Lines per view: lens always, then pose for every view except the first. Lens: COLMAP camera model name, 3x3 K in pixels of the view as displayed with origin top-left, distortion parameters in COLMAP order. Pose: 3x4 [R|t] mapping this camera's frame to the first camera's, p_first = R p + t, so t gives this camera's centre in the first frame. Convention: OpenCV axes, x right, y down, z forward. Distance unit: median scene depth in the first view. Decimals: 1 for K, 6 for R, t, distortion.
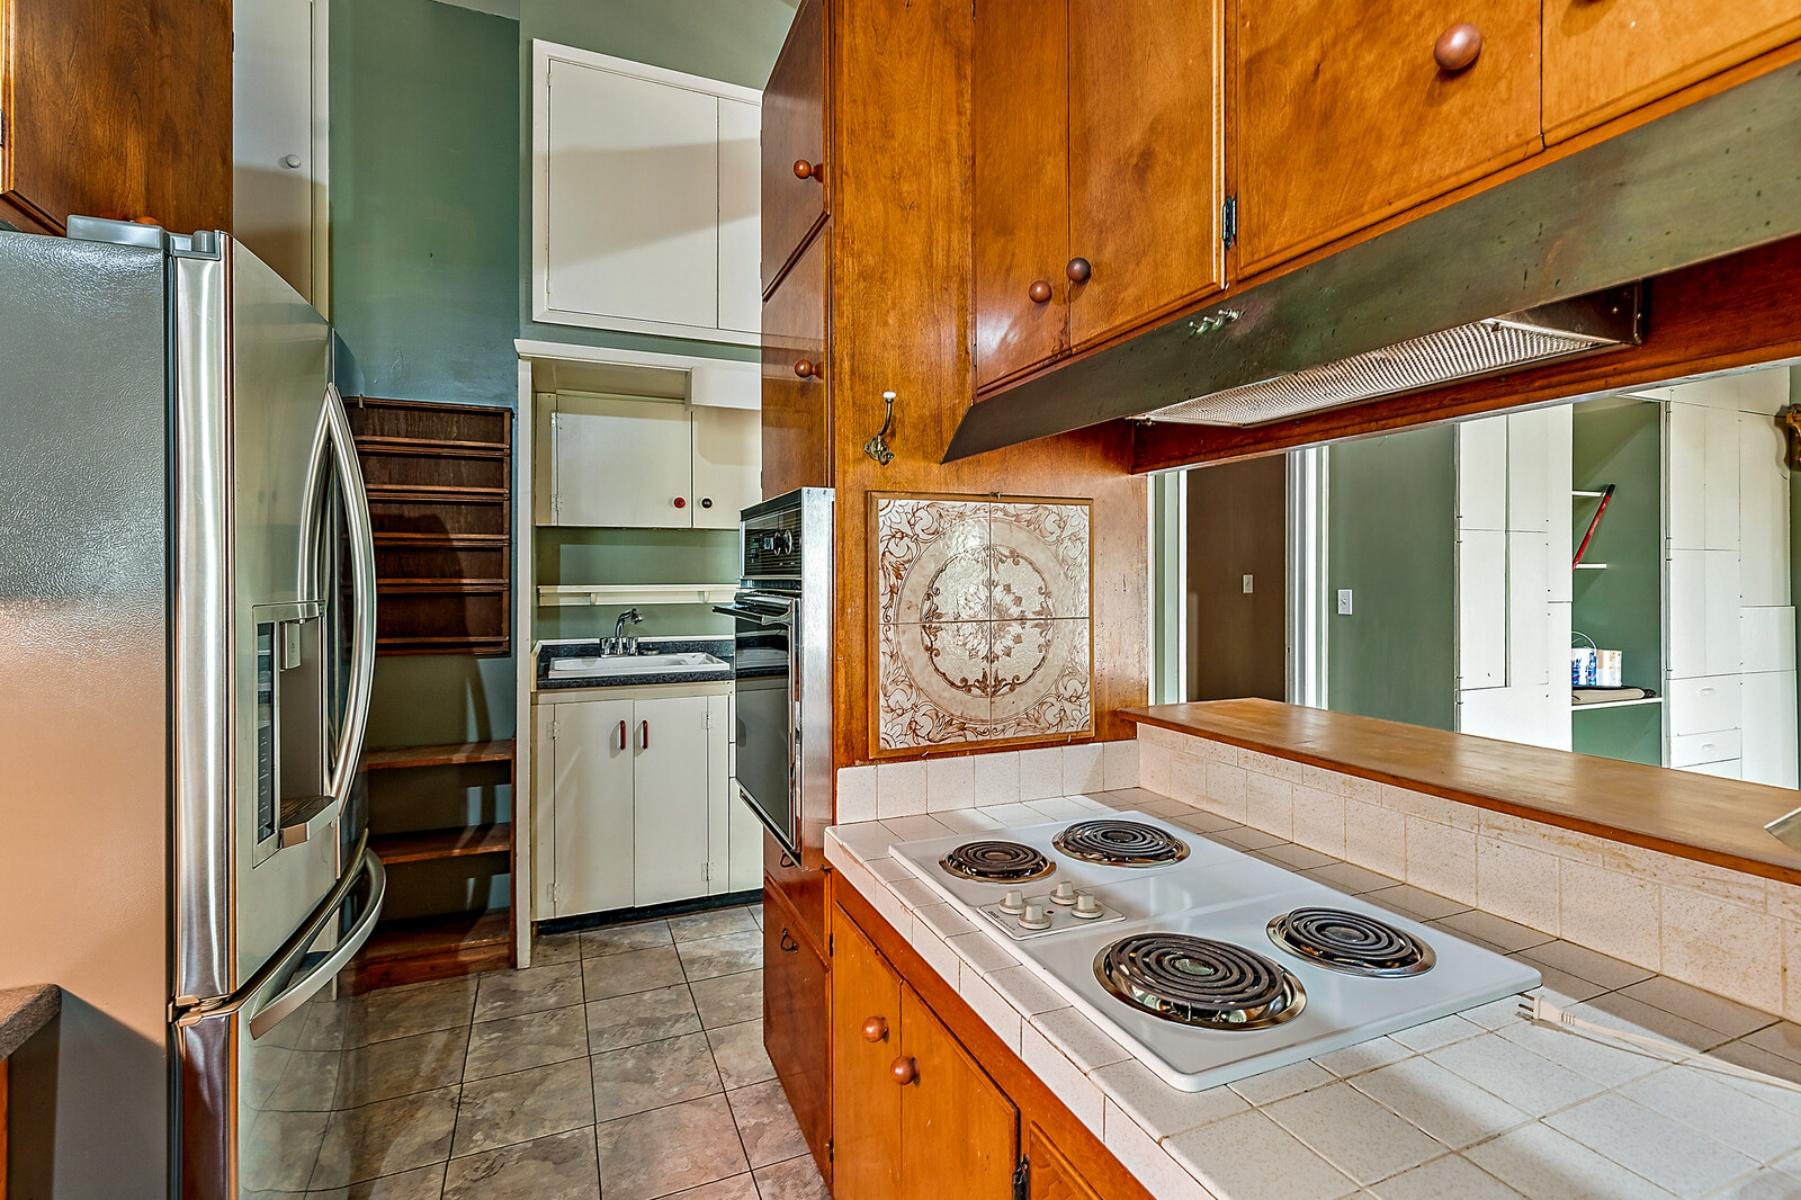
lens RADIAL K [[826.0, 0, 901.6], [0, 826.0, 572.9], [0, 0, 1]] dist [0.005862, -0.000490]
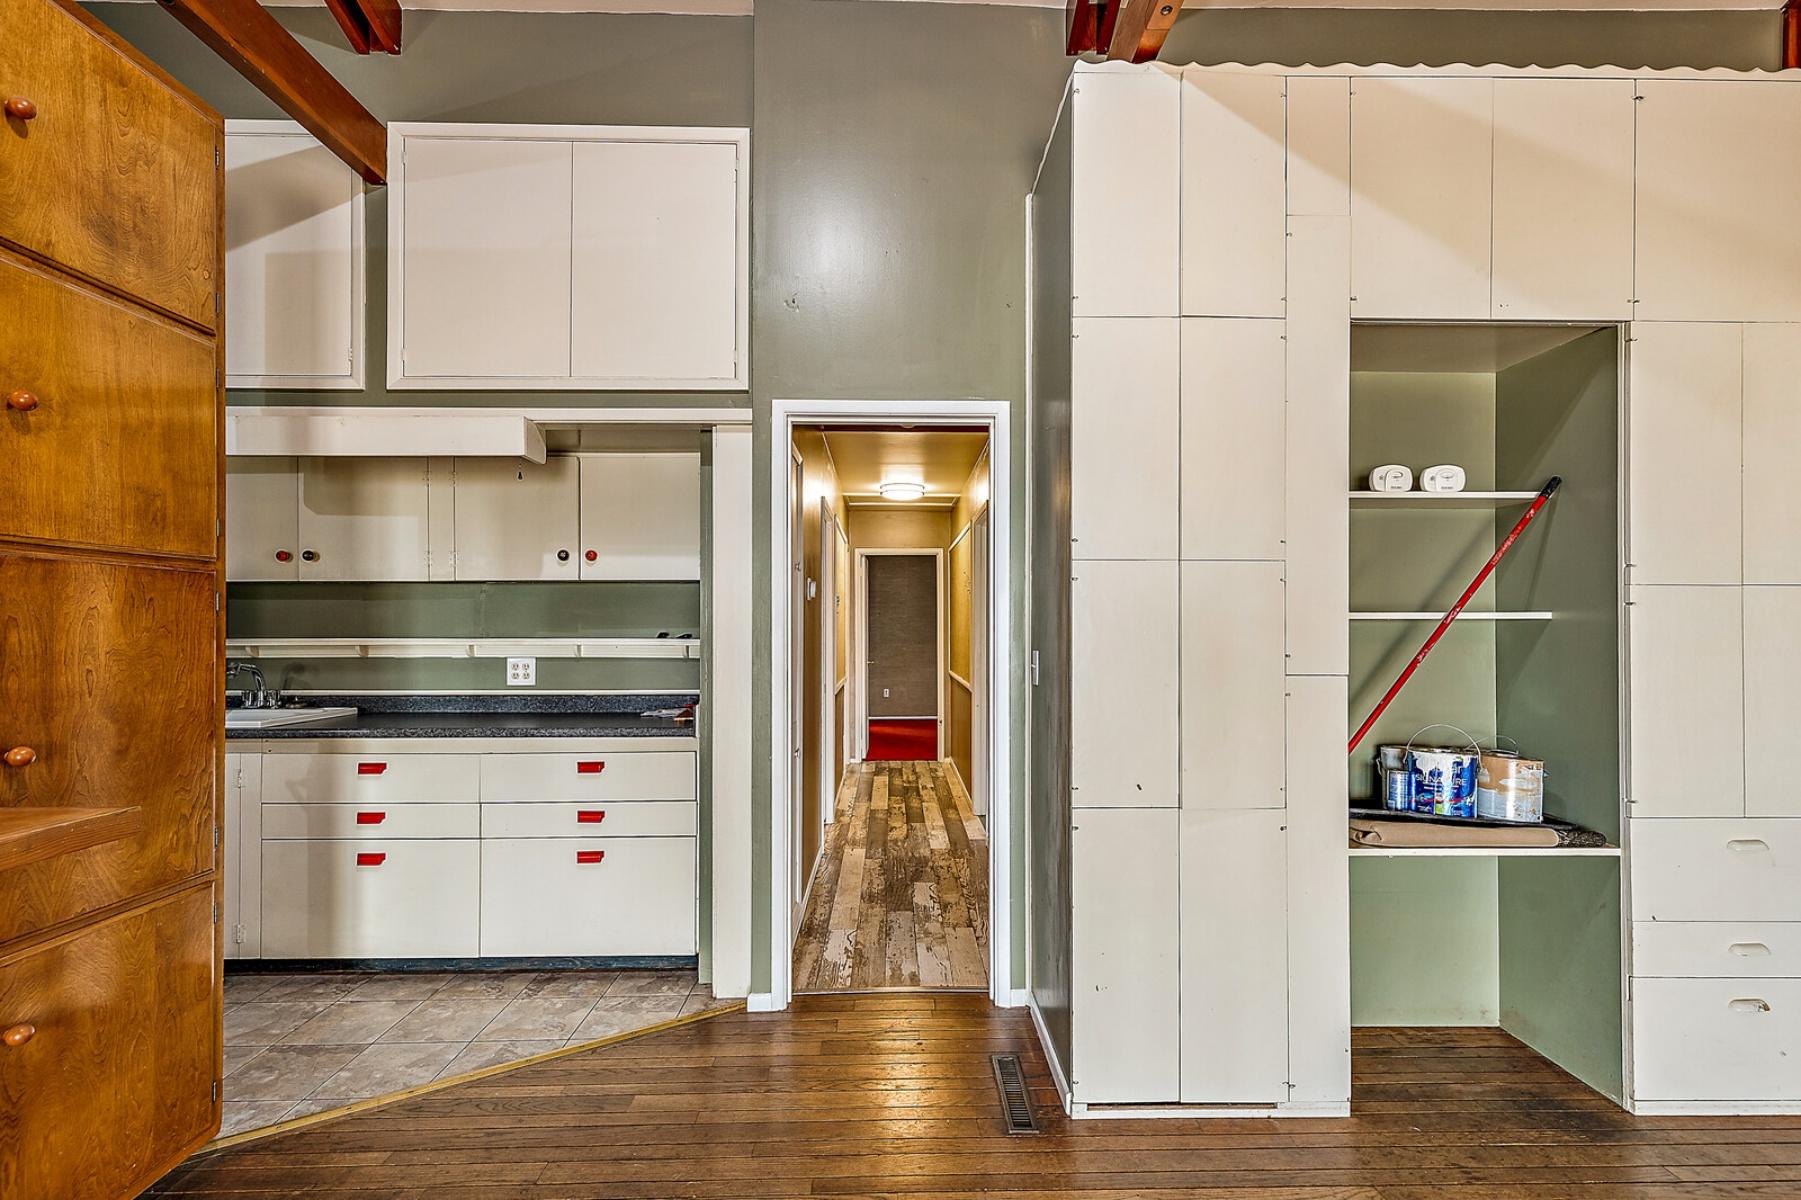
lens RADIAL K [[826.0, 0, 901.6], [0, 826.0, 621.9], [0, 0, 1]] dist [0.005862, -0.000490]
pose [[0.931539, -0.001227, -0.363640, 0.717689], [0.000068, 0.999995, -0.003201, -0.001858], [0.363642, 0.002957, 0.931534, 0.320295]]
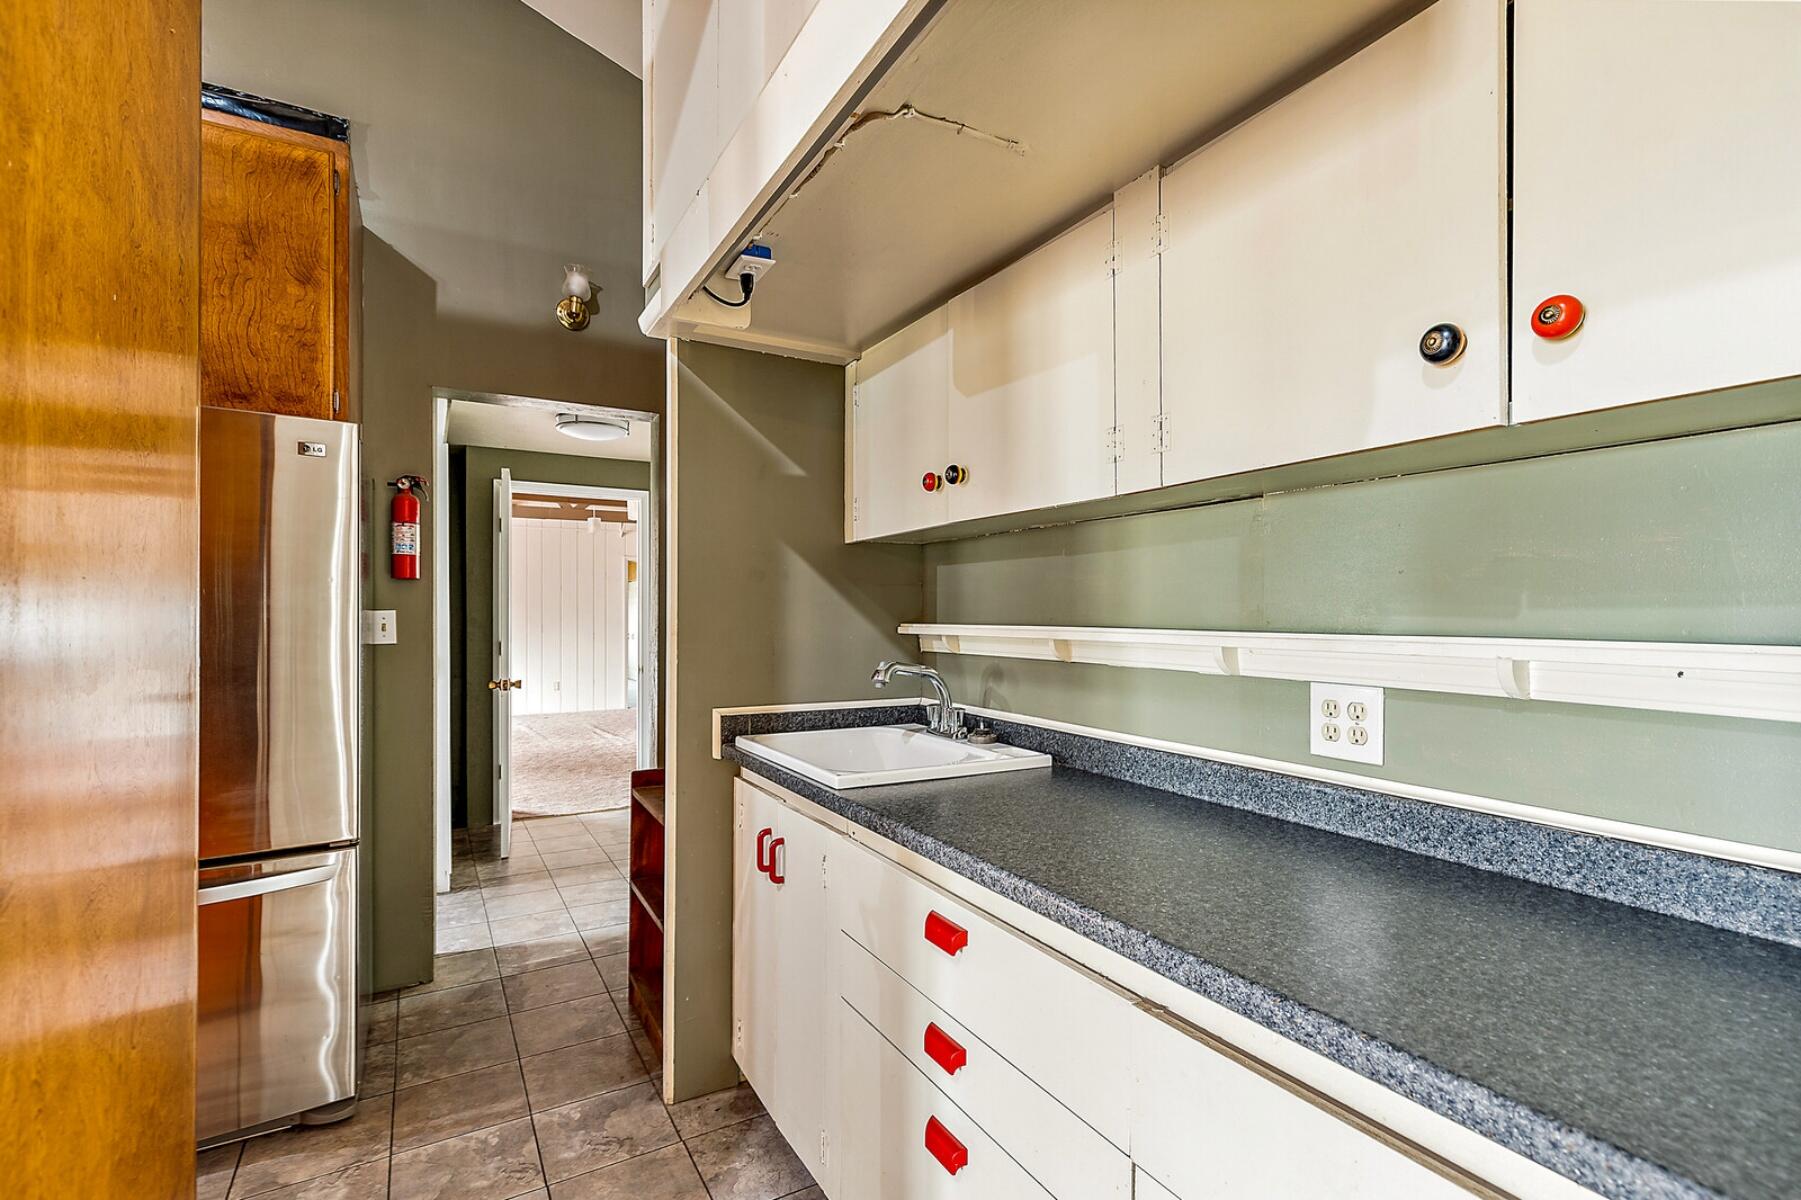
lens RADIAL K [[826.0, 0, 908.4], [0, 826.0, 610.7], [0, 0, 1]] dist [0.005862, -0.000490]
pose [[0.142450, 0.001479, -0.989801, 0.269914], [0.000521, 0.999999, 0.001569, 0.003653], [0.989802, -0.000740, 0.142449, 0.832867]]
